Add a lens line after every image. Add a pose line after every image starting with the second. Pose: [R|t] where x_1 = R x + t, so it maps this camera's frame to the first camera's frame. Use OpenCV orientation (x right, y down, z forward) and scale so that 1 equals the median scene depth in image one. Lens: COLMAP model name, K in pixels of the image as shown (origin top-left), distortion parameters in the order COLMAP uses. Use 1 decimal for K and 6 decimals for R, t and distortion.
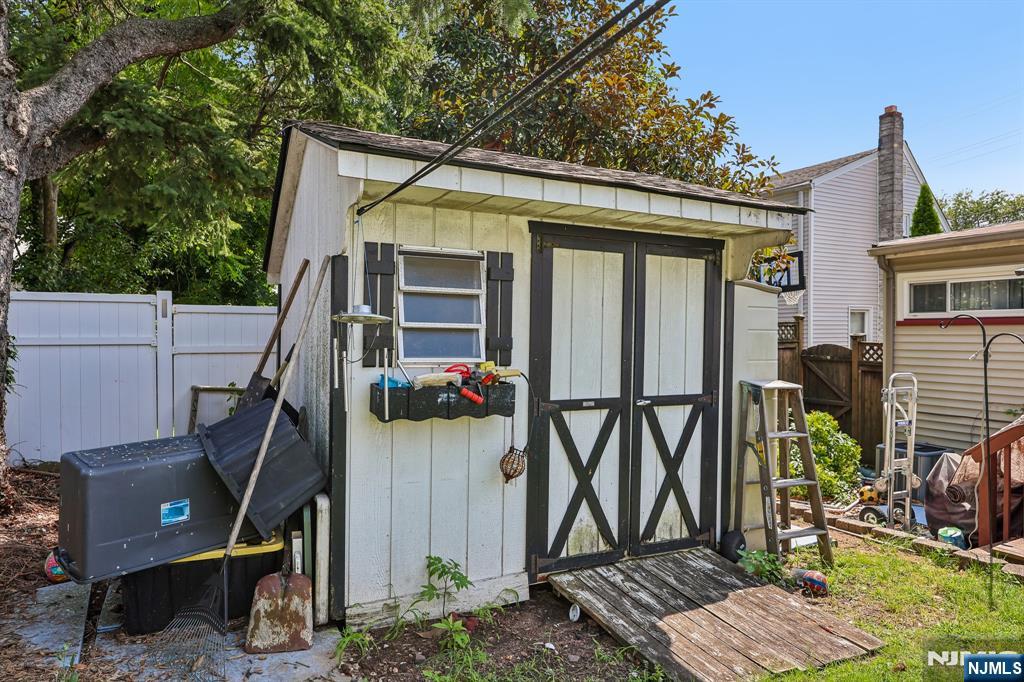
lens RADIAL K [[649.8, 0, 512.0], [0, 649.8, 341.0], [0, 0, 1]] dist [0.003437, 0.000146]
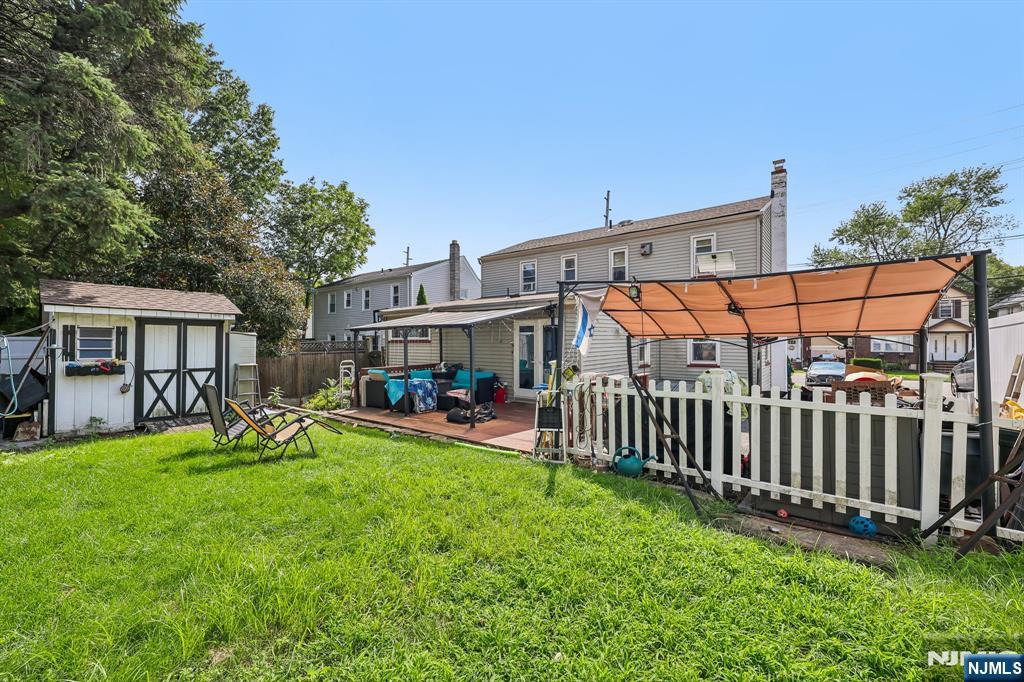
lens RADIAL K [[412.3, 0, 512.0], [0, 412.3, 341.0], [0, 0, 1]] dist [-0.001359, -0.000397]
pose [[0.908900, -0.000658, 0.417013, 0.897589], [0.005651, 0.999926, -0.010739, -0.025953], [-0.416975, 0.012117, 0.908837, -1.727985]]
